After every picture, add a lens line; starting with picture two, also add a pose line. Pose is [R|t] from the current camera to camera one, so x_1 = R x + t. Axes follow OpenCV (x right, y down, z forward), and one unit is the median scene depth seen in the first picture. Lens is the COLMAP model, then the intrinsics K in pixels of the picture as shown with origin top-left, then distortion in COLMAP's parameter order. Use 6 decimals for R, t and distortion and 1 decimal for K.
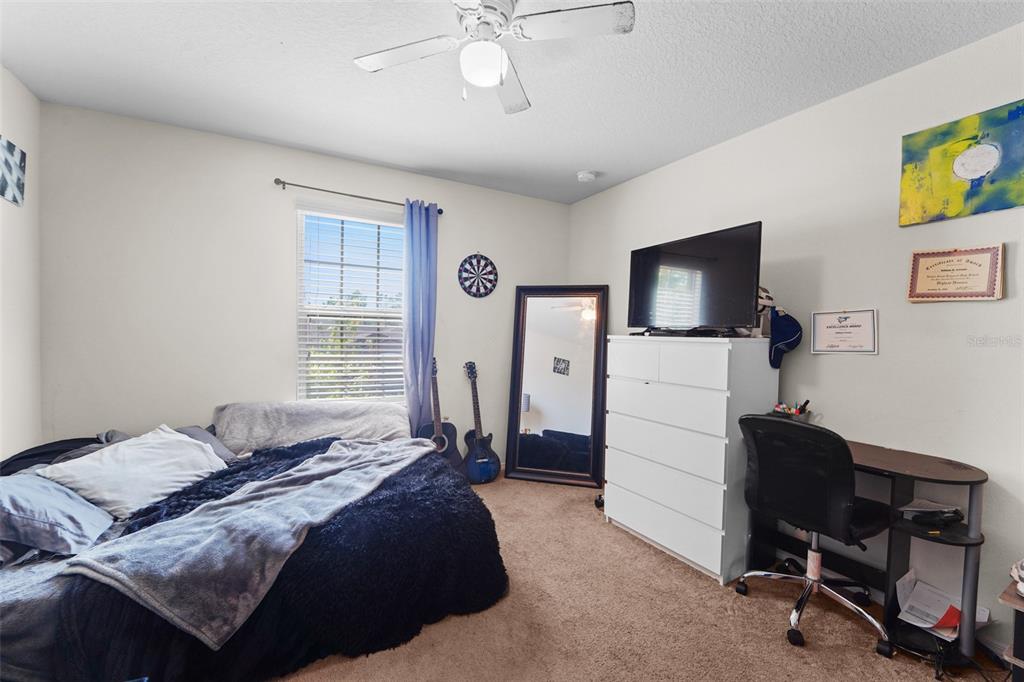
lens RADIAL K [[421.8, 0, 509.6], [0, 421.8, 339.8], [0, 0, 1]] dist [-0.026933, 0.001608]
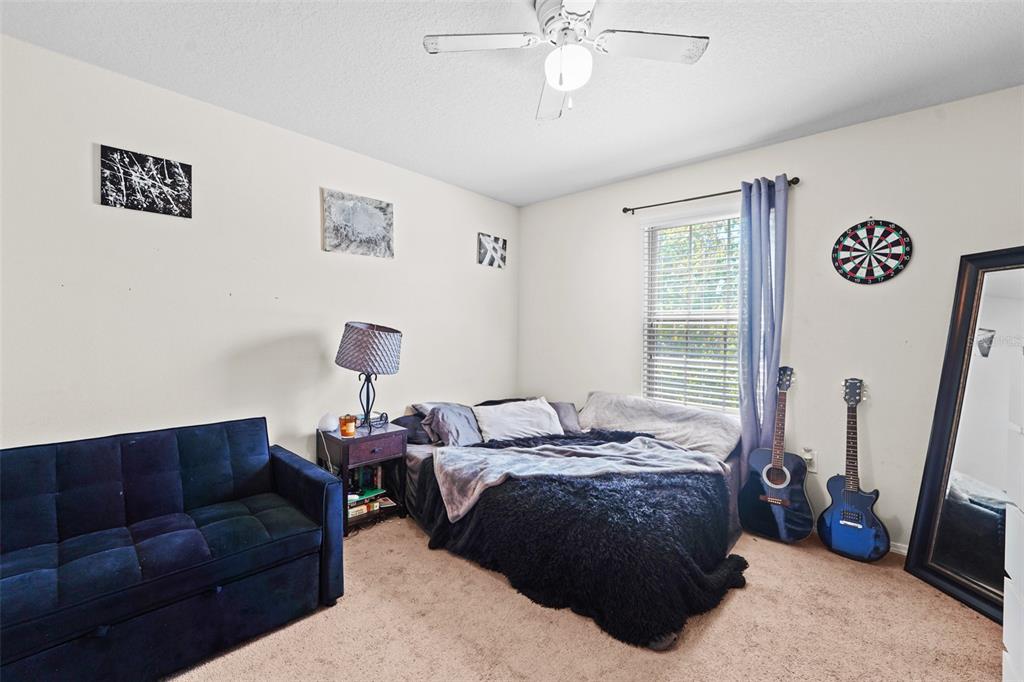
lens RADIAL K [[421.8, 0, 510.3], [0, 421.8, 335.5], [0, 0, 1]] dist [-0.026933, 0.001608]
pose [[0.316950, -0.008165, -0.948407, 0.391723], [-0.019402, 0.999698, -0.015090, 0.003375], [0.948244, 0.023183, 0.316696, 0.257850]]
